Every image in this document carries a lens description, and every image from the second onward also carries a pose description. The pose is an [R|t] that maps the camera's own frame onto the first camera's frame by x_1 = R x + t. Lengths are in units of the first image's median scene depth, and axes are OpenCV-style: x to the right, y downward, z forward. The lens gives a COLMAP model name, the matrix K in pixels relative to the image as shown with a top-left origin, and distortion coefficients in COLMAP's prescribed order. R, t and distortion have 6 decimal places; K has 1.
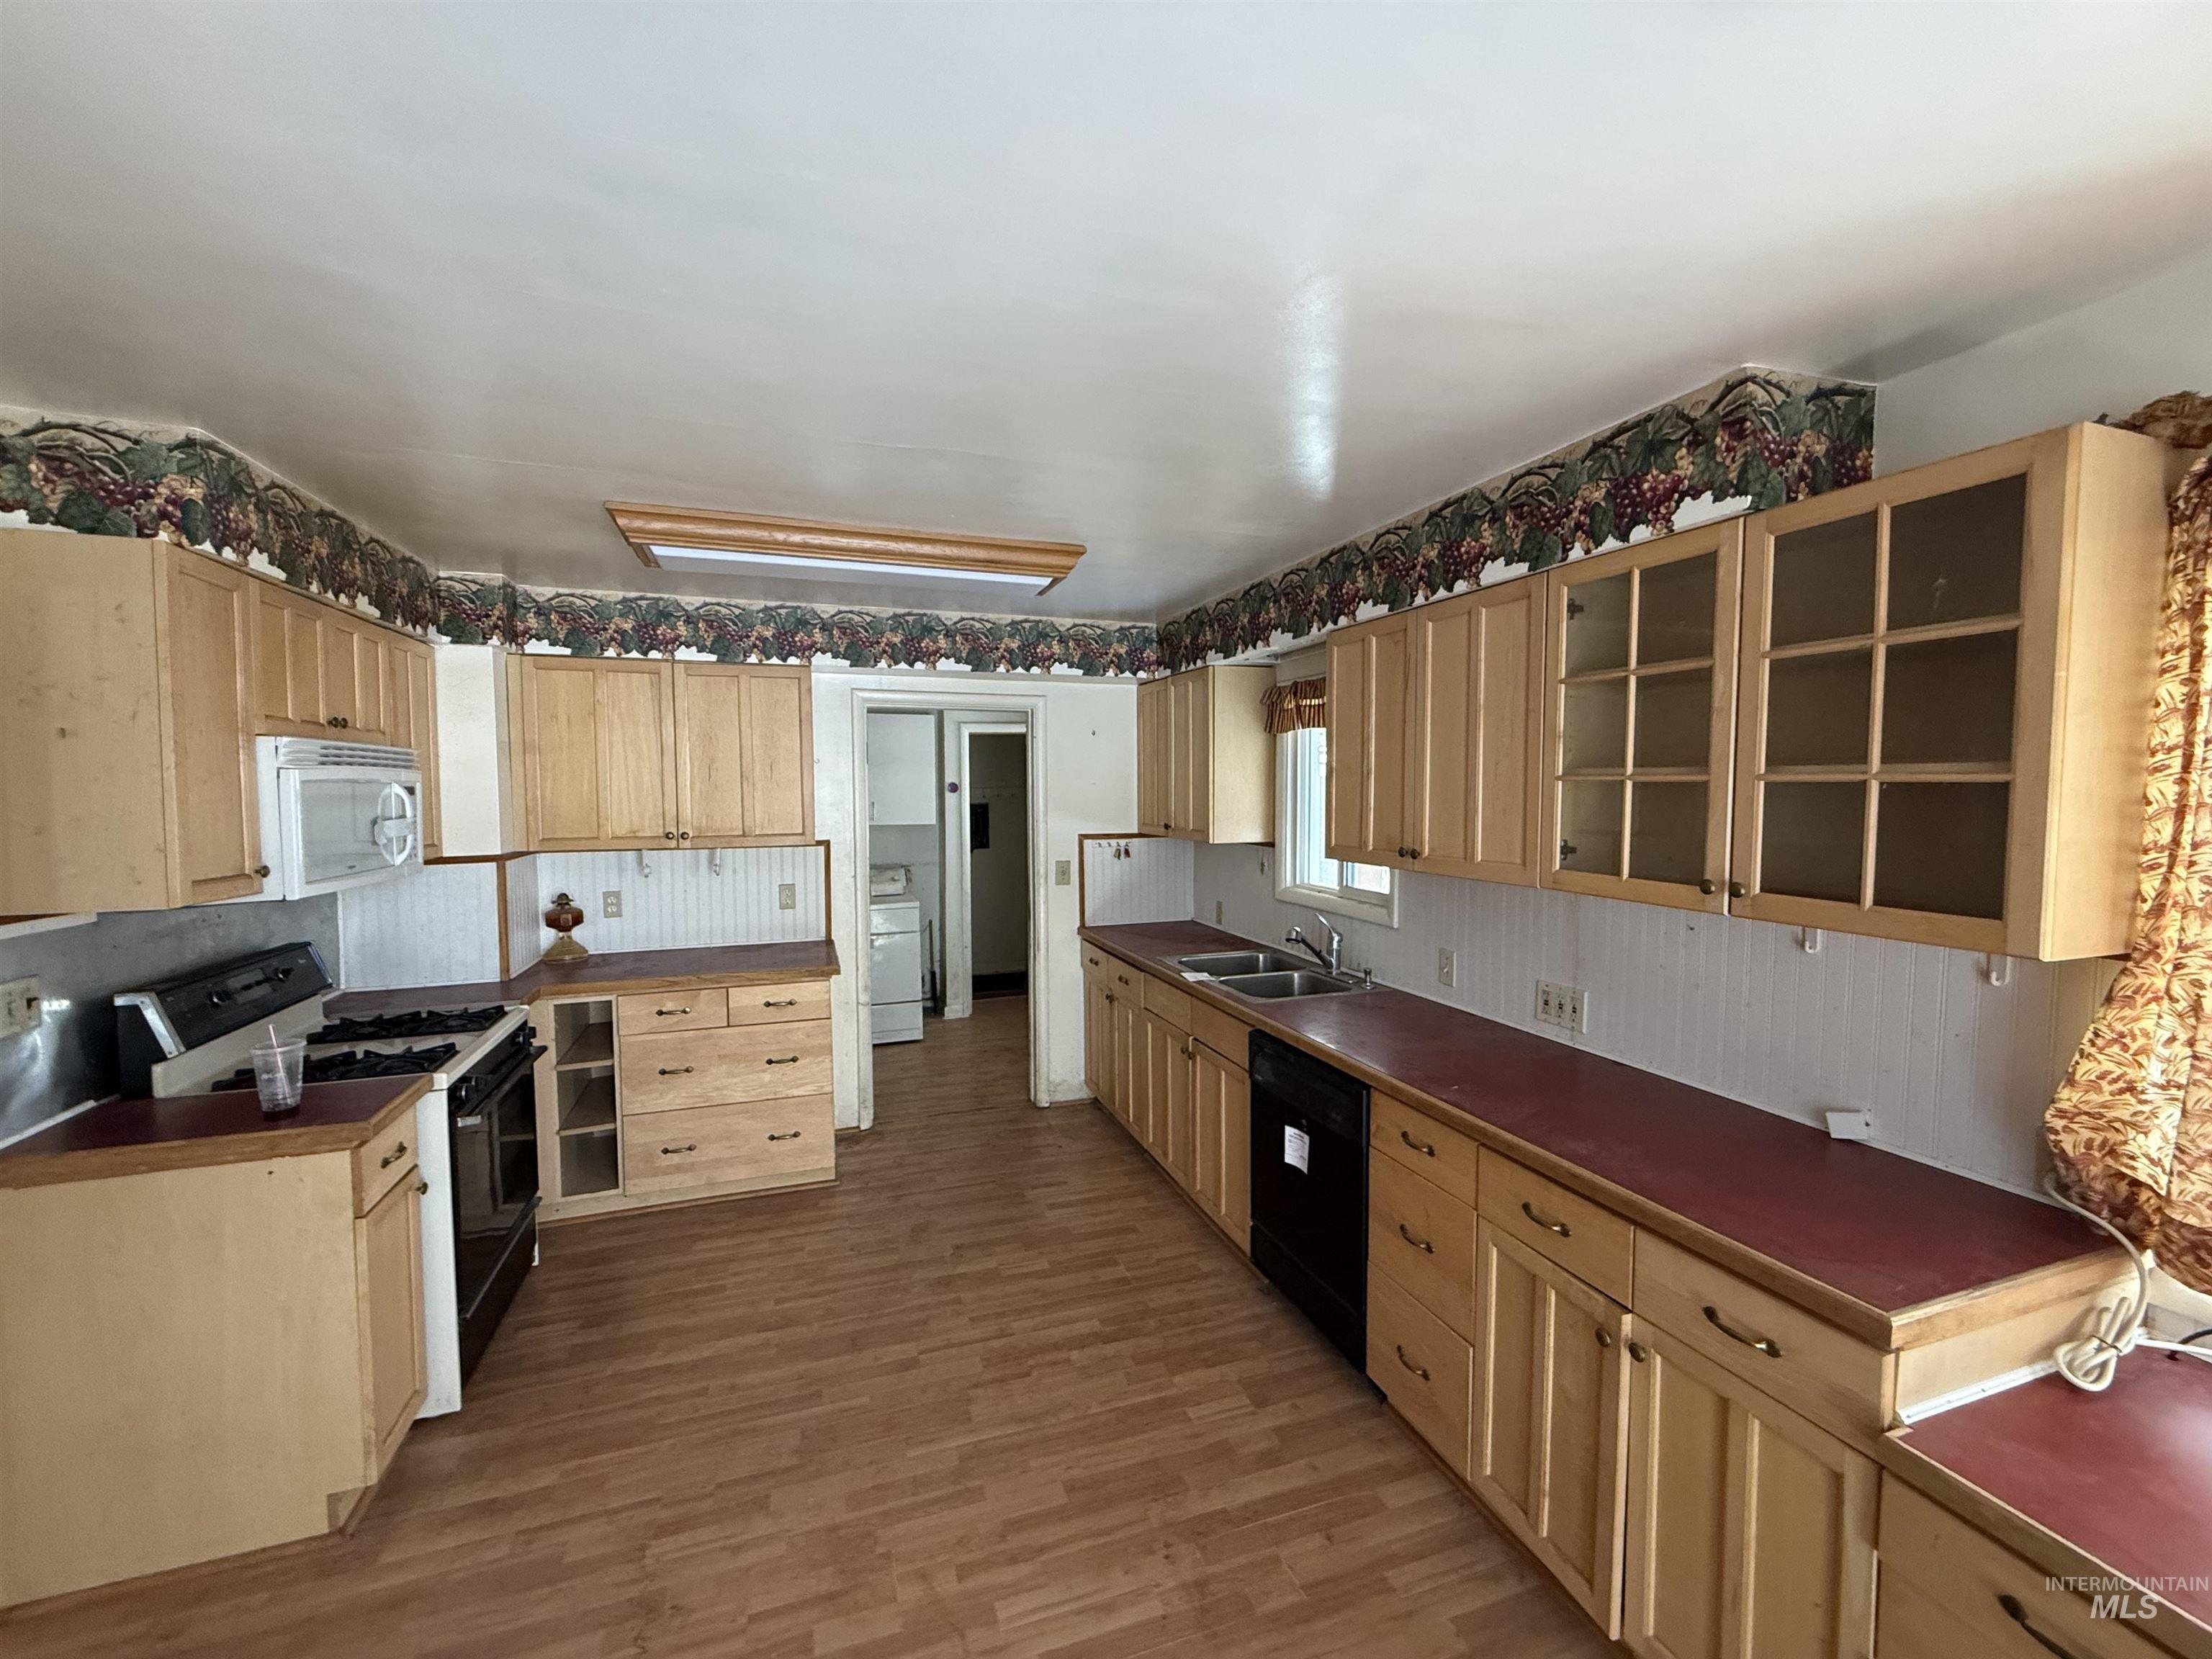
lens RADIAL K [[894.0, 0, 1109.6], [0, 894.0, 825.9], [0, 0, 1]] dist [-0.009294, 0.000899]
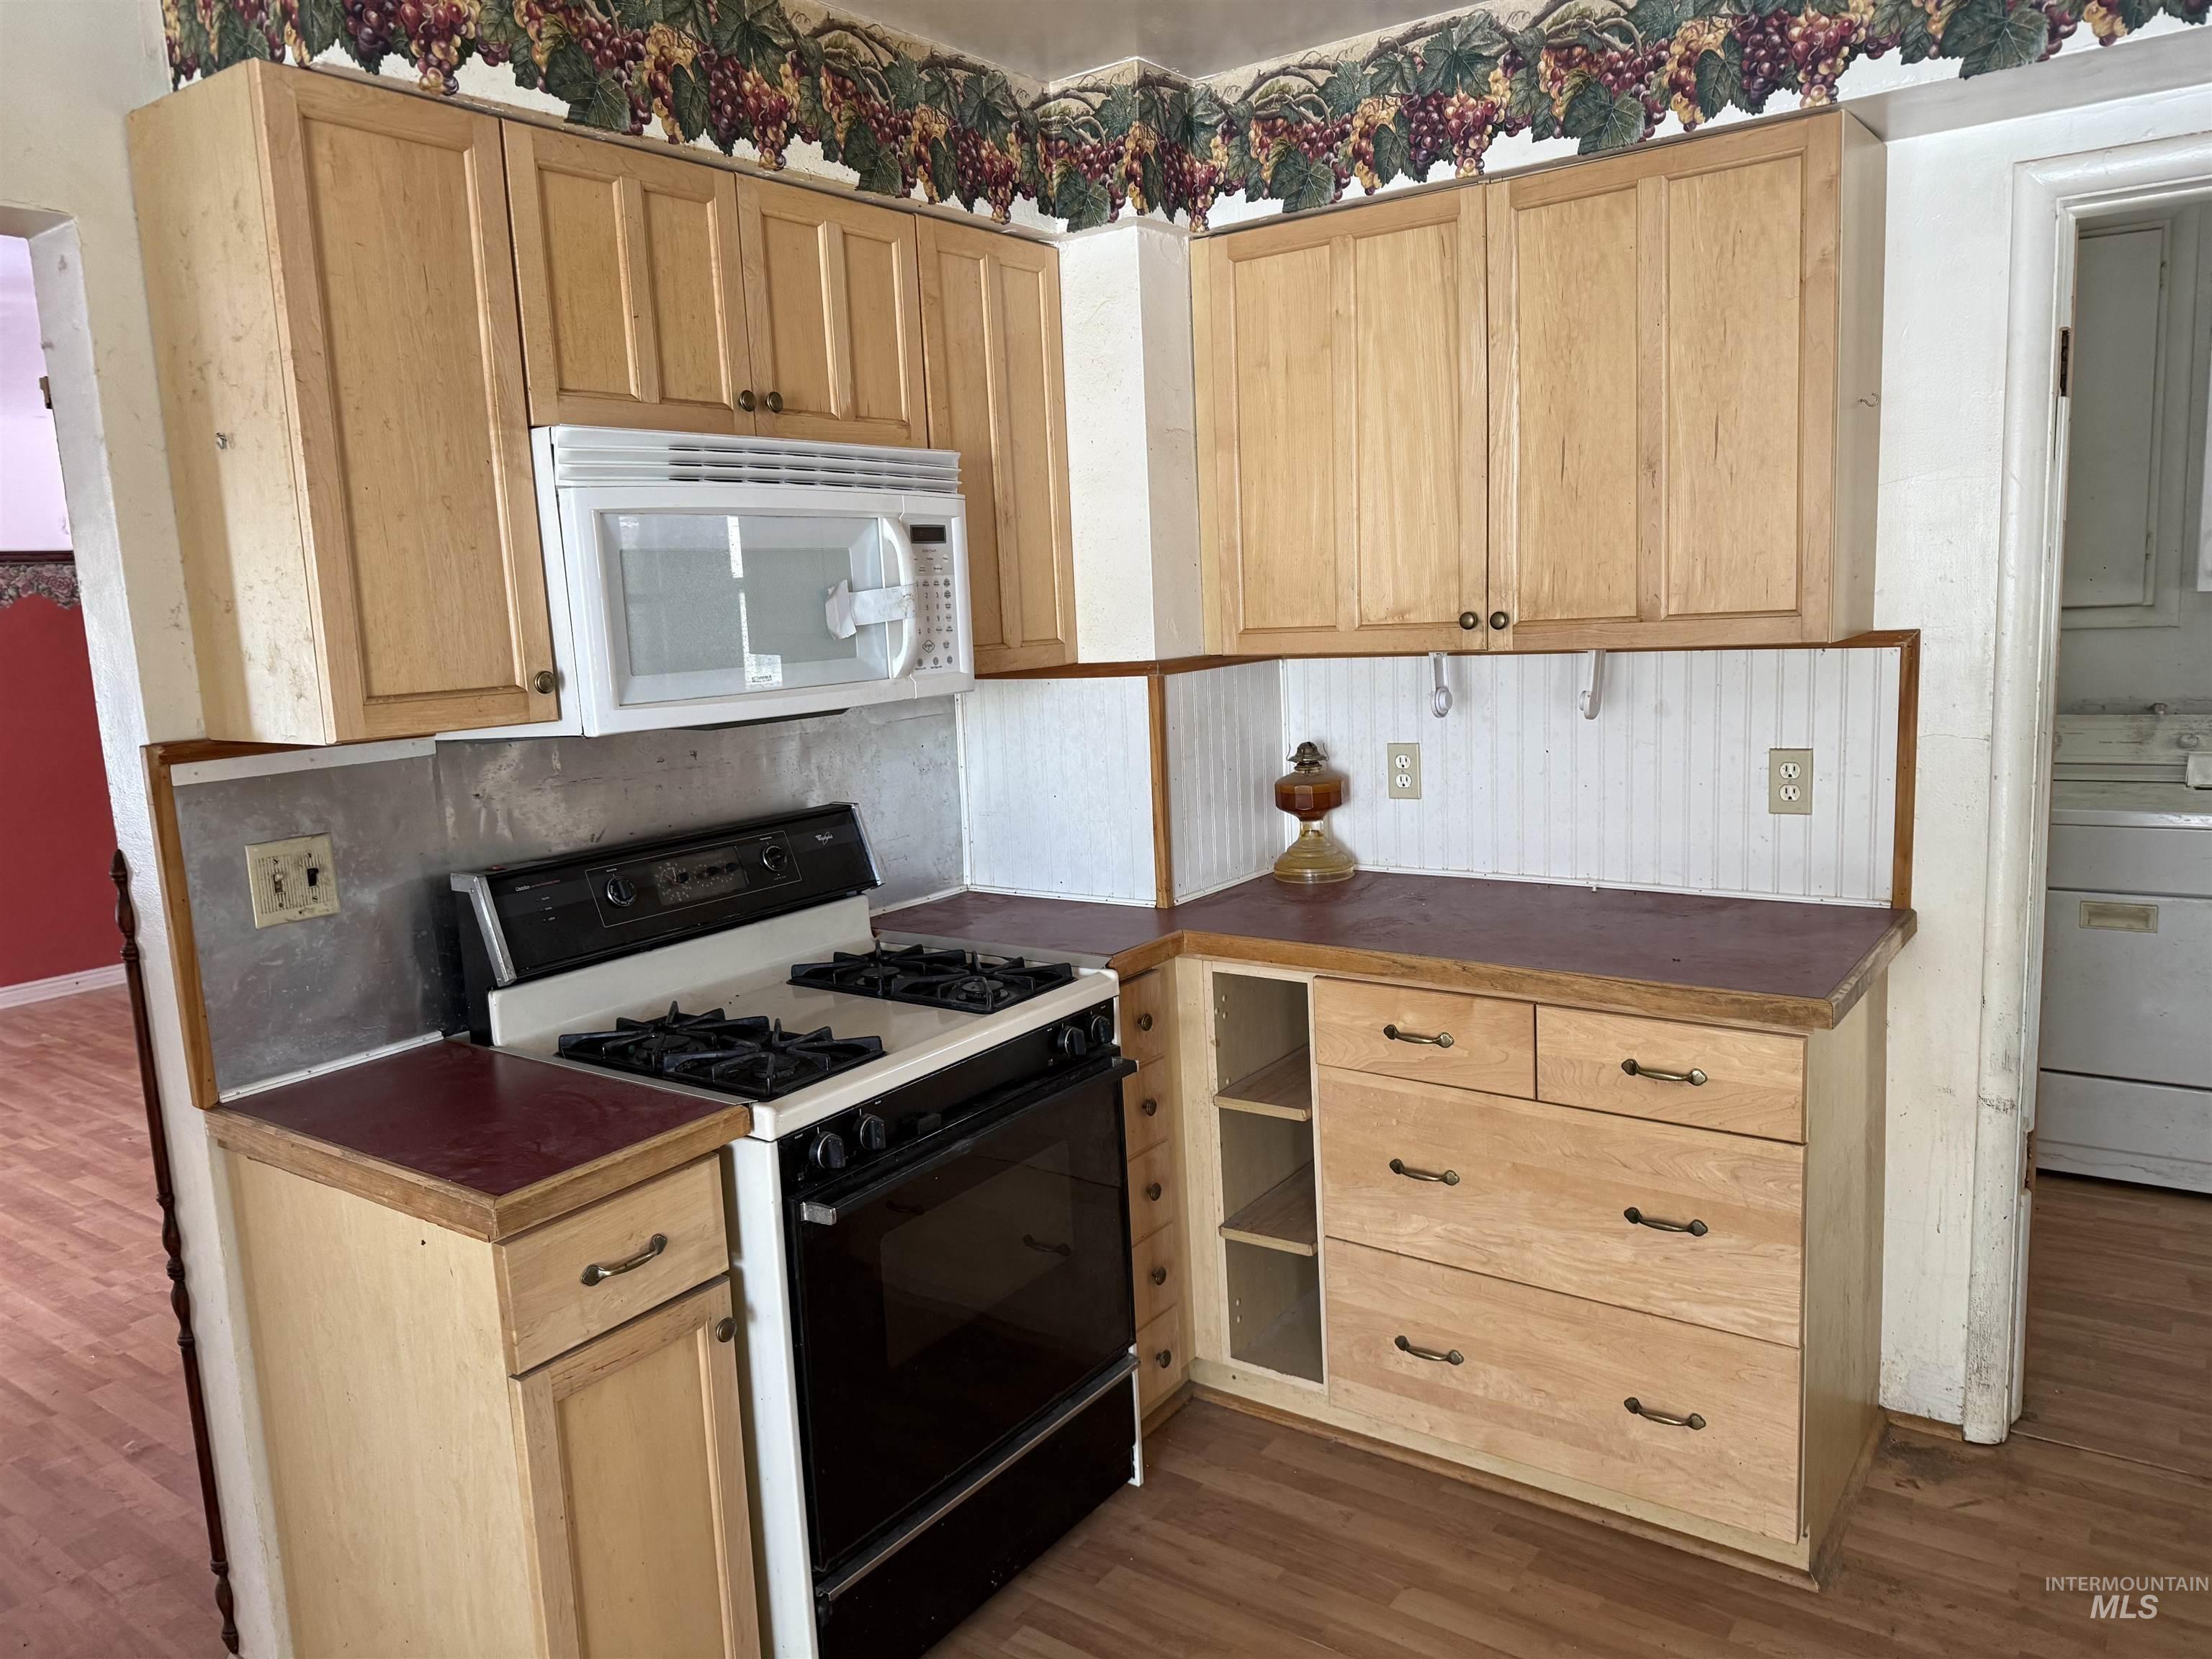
lens RADIAL K [[1574.5, 0, 1086.5], [0, 1574.5, 827.4], [0, 0, 1]] dist [0.052294, -0.065423]
pose [[0.563150, 0.101919, -0.820045, 0.031463], [0.009369, 0.991514, 0.129664, 0.012198], [0.826302, -0.080703, 0.557416, 0.519191]]
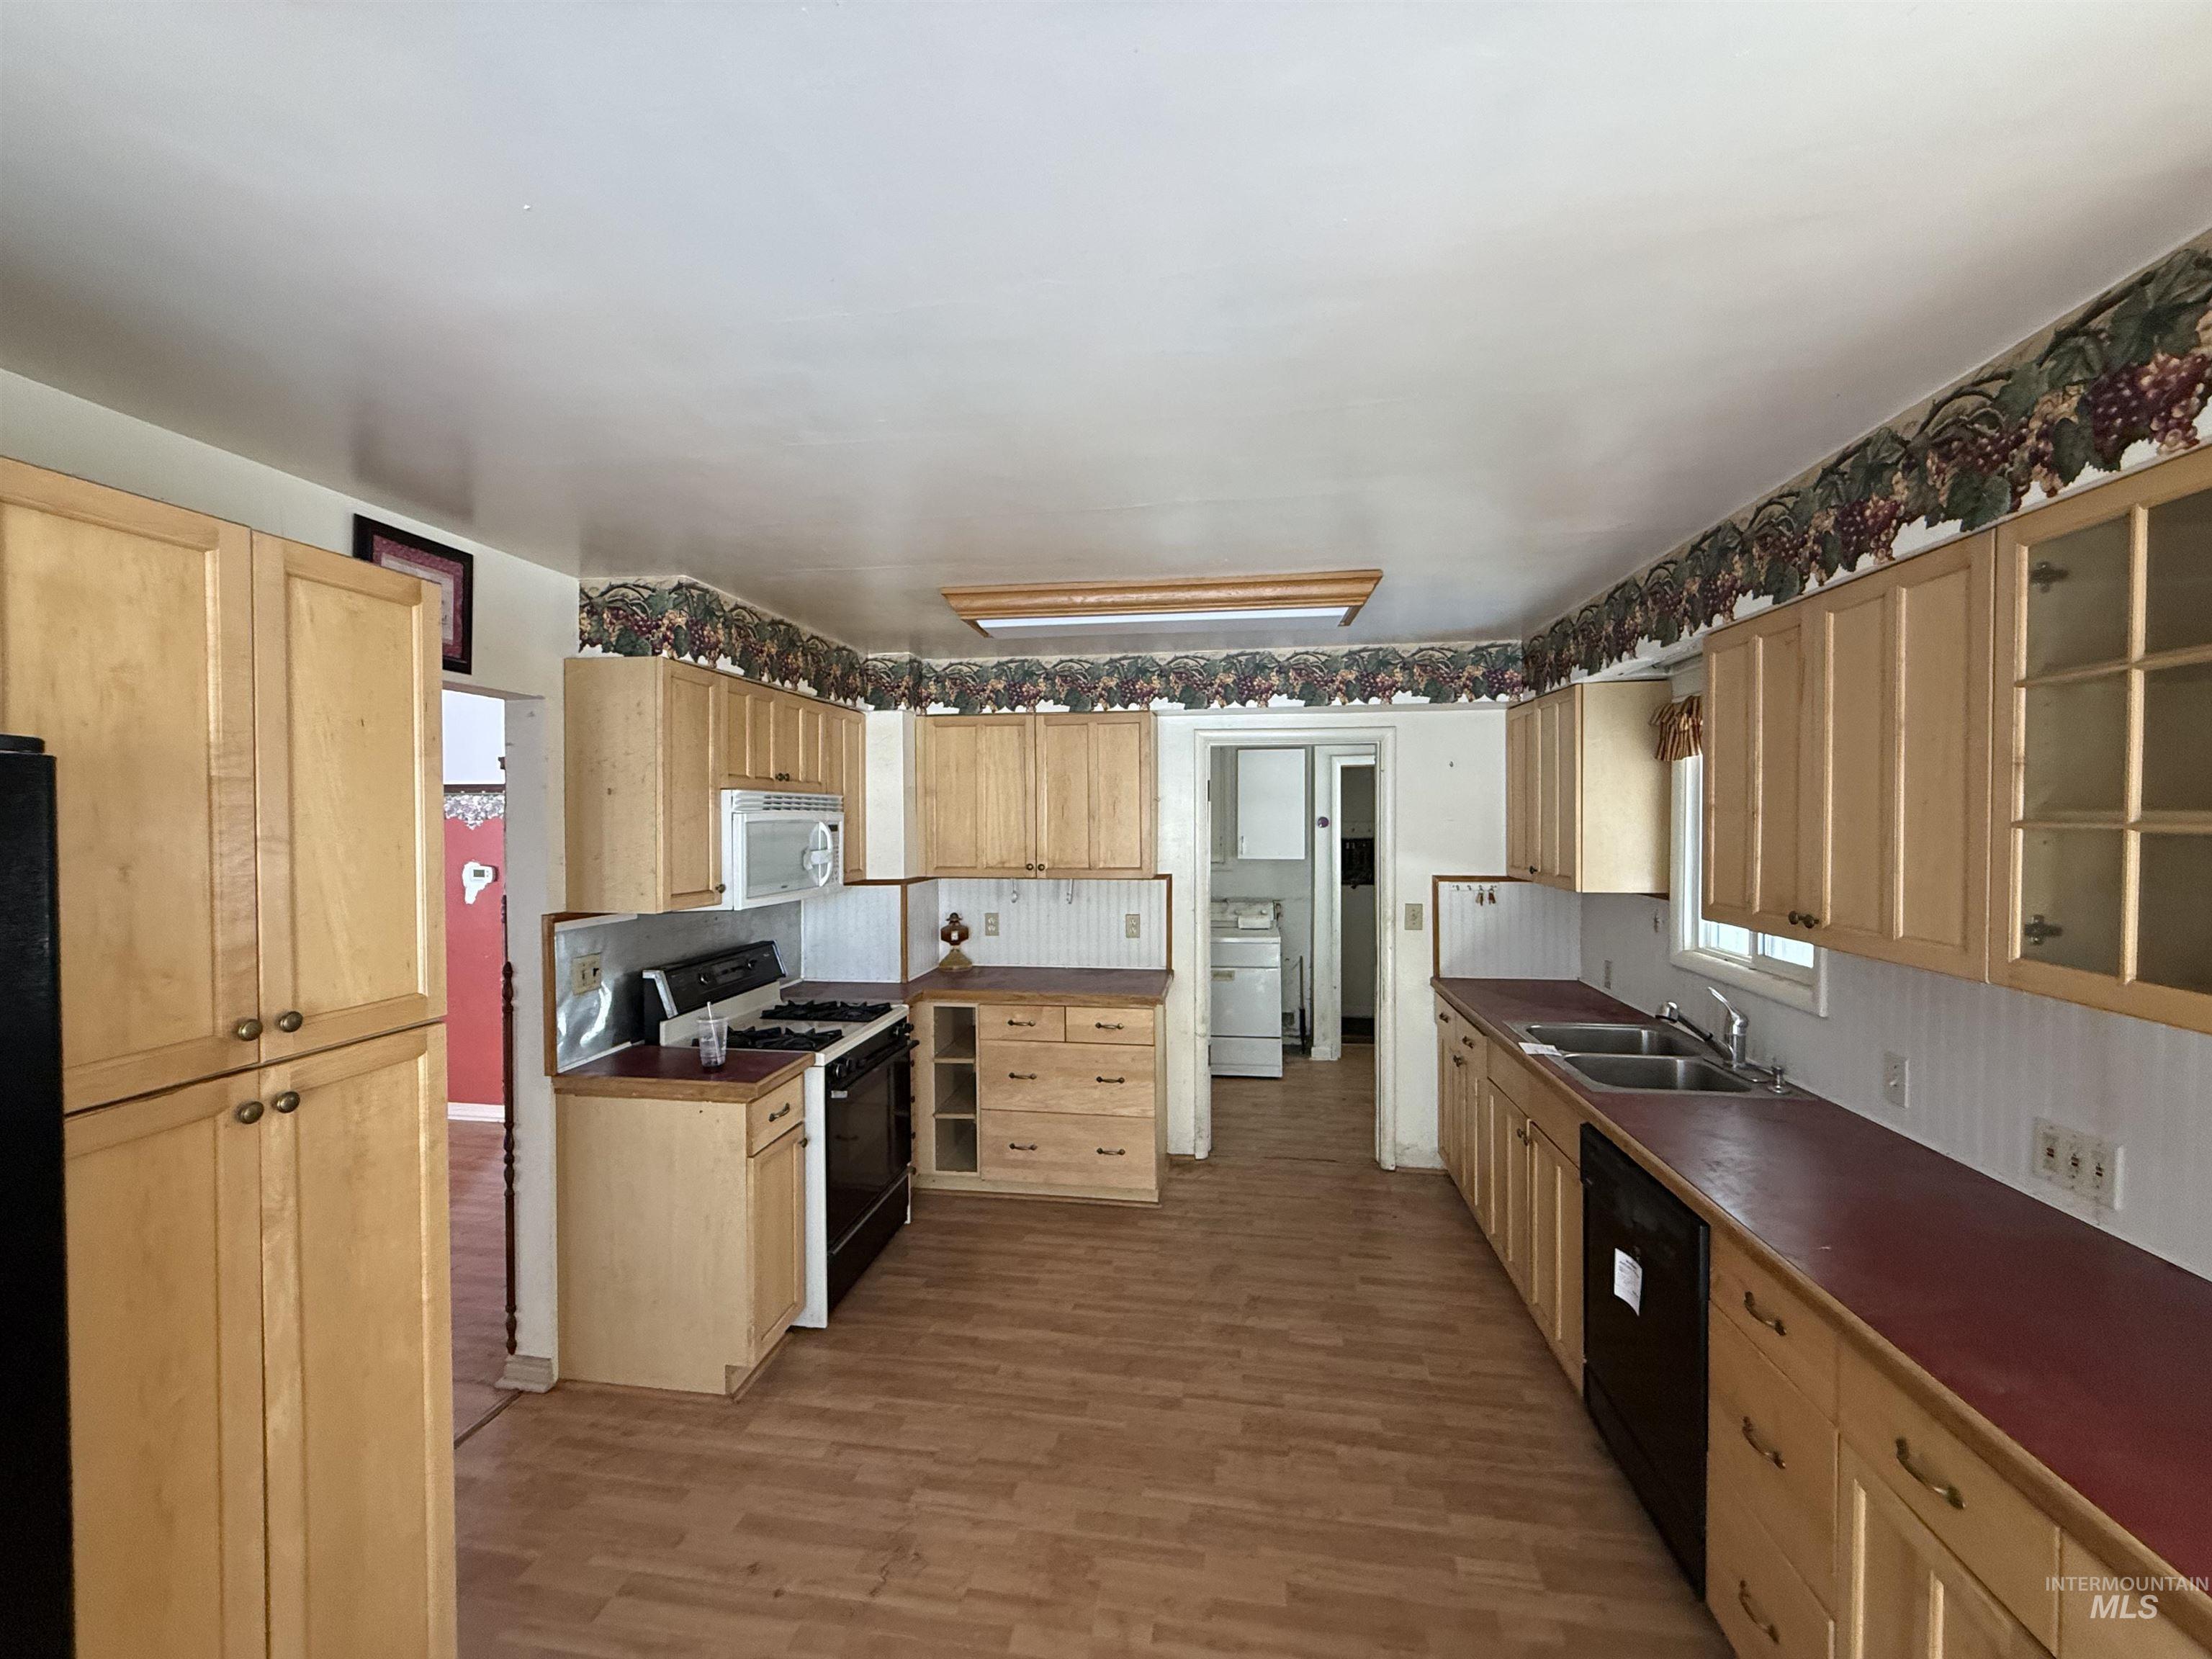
lens RADIAL K [[894.0, 0, 1093.5], [0, 894.0, 823.0], [0, 0, 1]] dist [-0.009294, 0.000899]
pose [[0.877283, 0.003418, -0.479961, 0.151203], [-0.020733, 0.999311, -0.030781, -0.013789], [0.479525, 0.036955, 0.876750, 0.046705]]
